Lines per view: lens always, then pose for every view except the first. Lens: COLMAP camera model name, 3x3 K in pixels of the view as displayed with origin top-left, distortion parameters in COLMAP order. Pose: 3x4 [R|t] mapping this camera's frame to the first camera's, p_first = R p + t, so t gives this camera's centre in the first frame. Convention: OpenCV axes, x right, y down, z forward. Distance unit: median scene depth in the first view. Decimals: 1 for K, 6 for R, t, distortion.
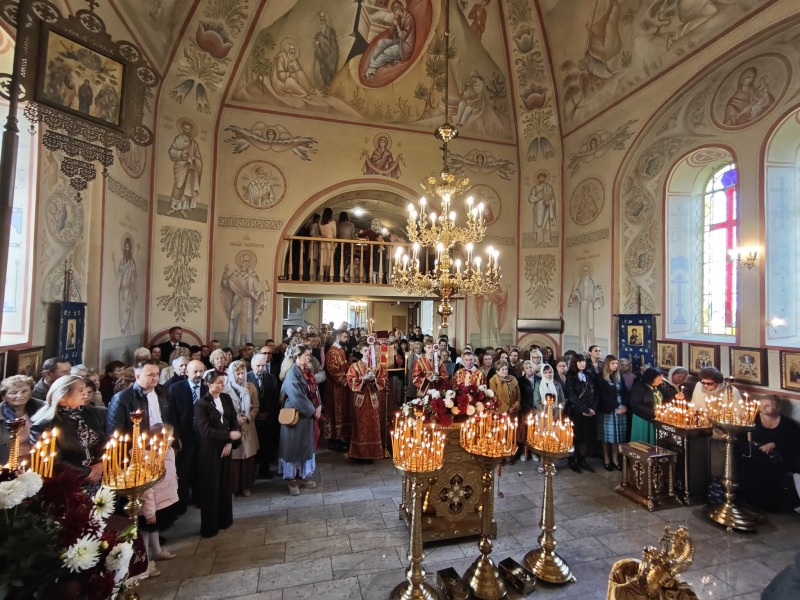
lens RADIAL K [[371.6, 0, 410.7], [0, 371.6, 299.4], [0, 0, 1]] dist [-0.058069, 0.044337]
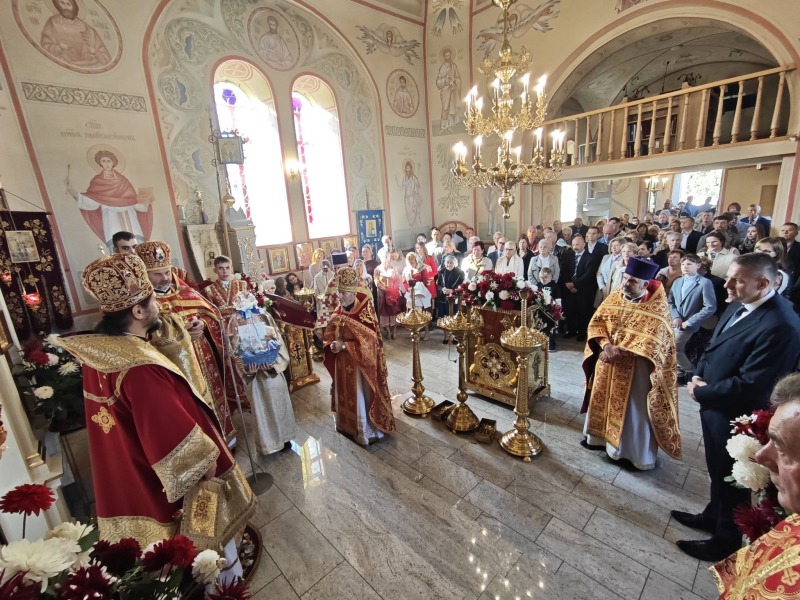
lens RADIAL K [[371.6, 0, 410.7], [0, 371.6, 299.4], [0, 0, 1]] dist [-0.058069, 0.044337]
pose [[0.492020, 0.148786, -0.857776, 0.615442], [0.120596, 0.964141, 0.236409, 0.019123], [0.862191, -0.219763, 0.456434, 0.192128]]
